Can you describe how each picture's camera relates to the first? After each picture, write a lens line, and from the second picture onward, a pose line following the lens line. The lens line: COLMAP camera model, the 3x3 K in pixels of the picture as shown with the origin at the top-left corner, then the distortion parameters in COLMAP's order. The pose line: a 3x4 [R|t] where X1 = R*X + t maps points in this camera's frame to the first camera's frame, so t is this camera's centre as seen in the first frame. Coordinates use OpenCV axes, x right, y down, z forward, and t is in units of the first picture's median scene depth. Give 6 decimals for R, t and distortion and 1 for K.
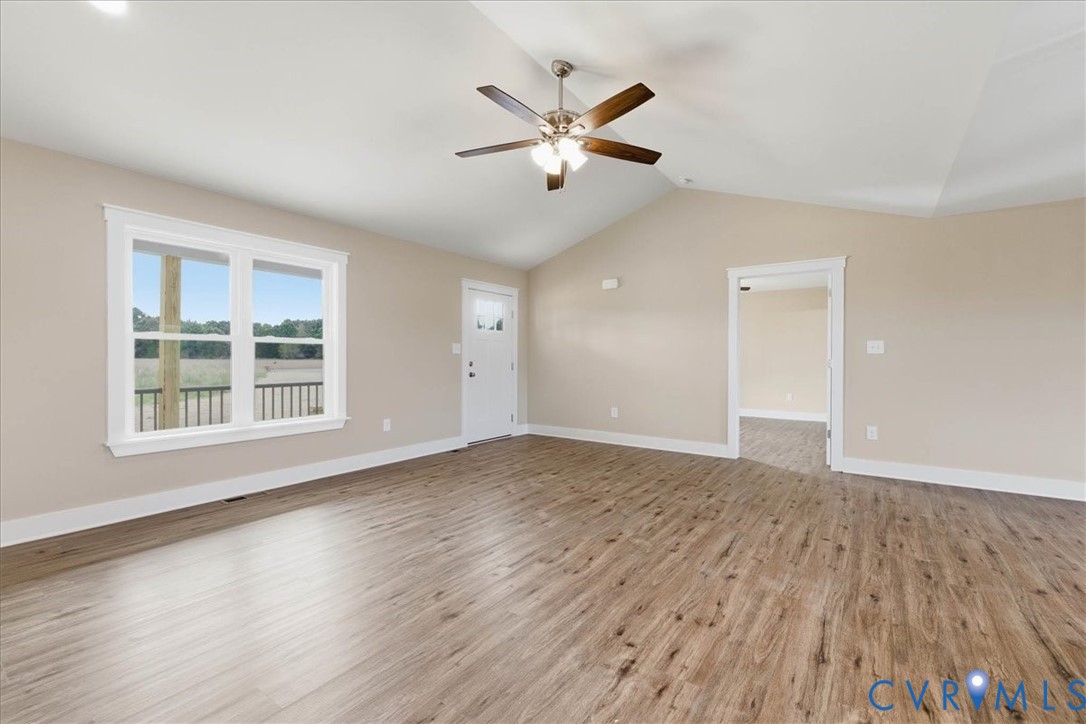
lens RADIAL K [[462.1, 0, 541.5], [0, 462.1, 356.5], [0, 0, 1]] dist [0.001568, 0.000952]
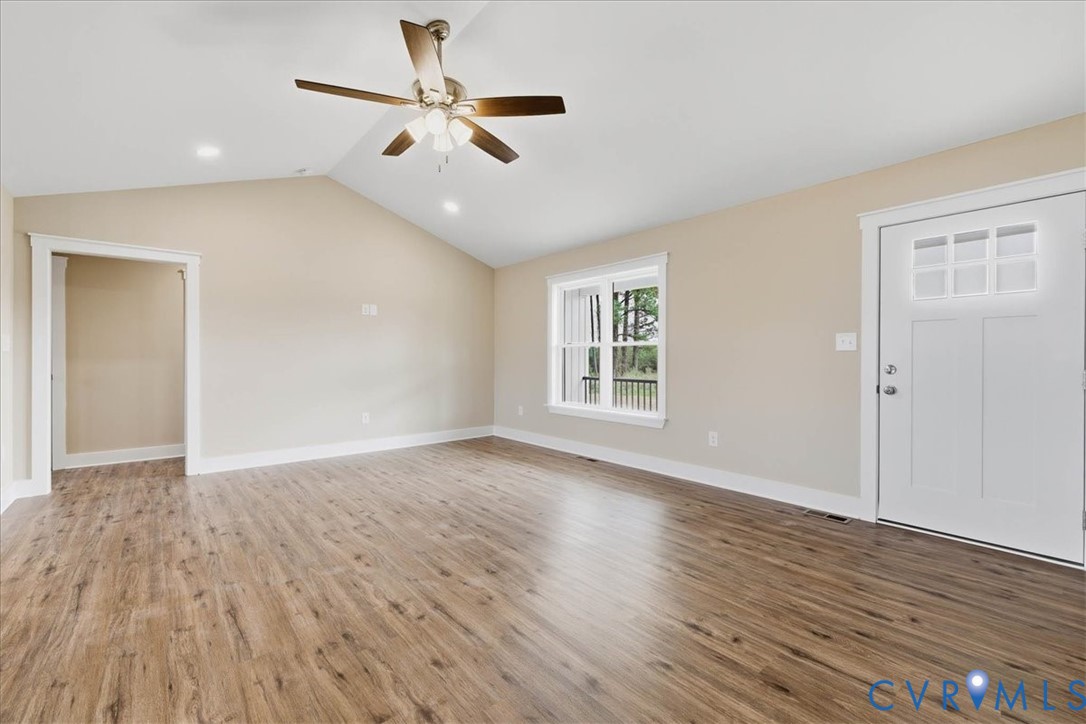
lens RADIAL K [[462.1, 0, 541.5], [0, 462.1, 356.5], [0, 0, 1]] dist [0.001568, 0.000952]
pose [[-0.245225, -0.004470, -0.969456, 0.968054], [0.001377, 0.999987, -0.004959, 0.007726], [0.969465, -0.002551, -0.245215, 1.605525]]
